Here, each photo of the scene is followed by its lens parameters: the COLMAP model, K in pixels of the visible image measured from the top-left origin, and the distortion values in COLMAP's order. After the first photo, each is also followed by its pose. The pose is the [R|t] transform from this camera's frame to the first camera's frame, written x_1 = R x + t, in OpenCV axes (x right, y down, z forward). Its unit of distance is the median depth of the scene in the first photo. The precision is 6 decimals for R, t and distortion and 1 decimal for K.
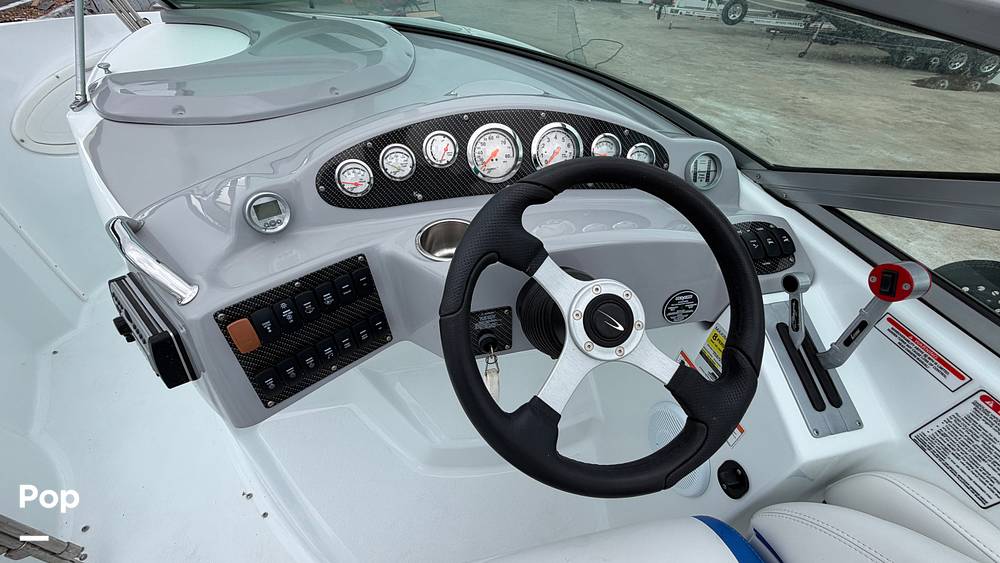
lens RADIAL K [[403.7, 0, 500.0], [0, 403.7, 281.5], [0, 0, 1]] dist [-0.023293, 0.011643]
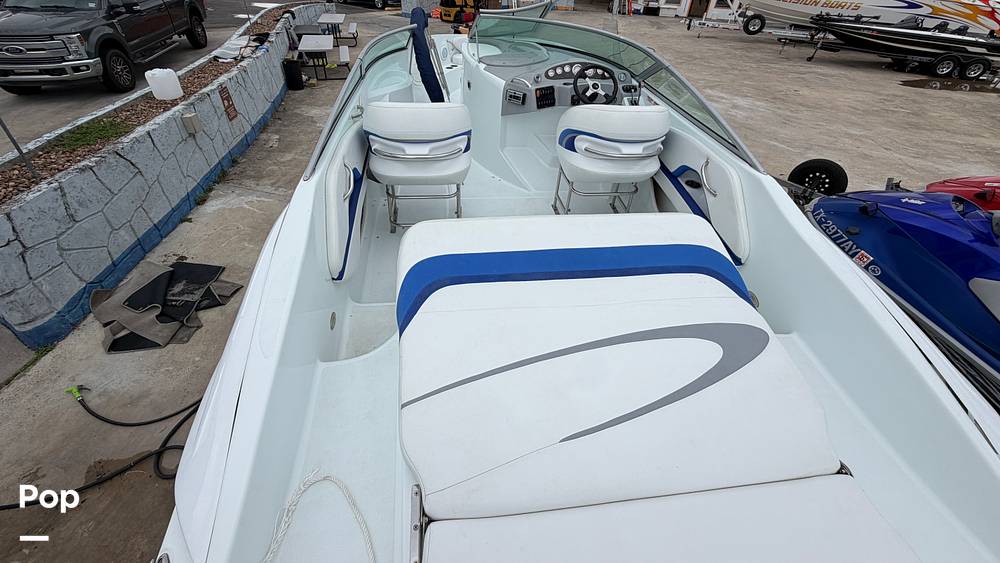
lens RADIAL K [[398.1, 0, 494.2], [0, 398.1, 237.3], [0, 0, 1]] dist [0.000308, -0.000170]
pose [[0.992516, 0.059987, -0.106370, -0.024123], [-0.069499, 0.993685, -0.088095, 0.142481], [0.100413, 0.094828, 0.990417, -0.242625]]
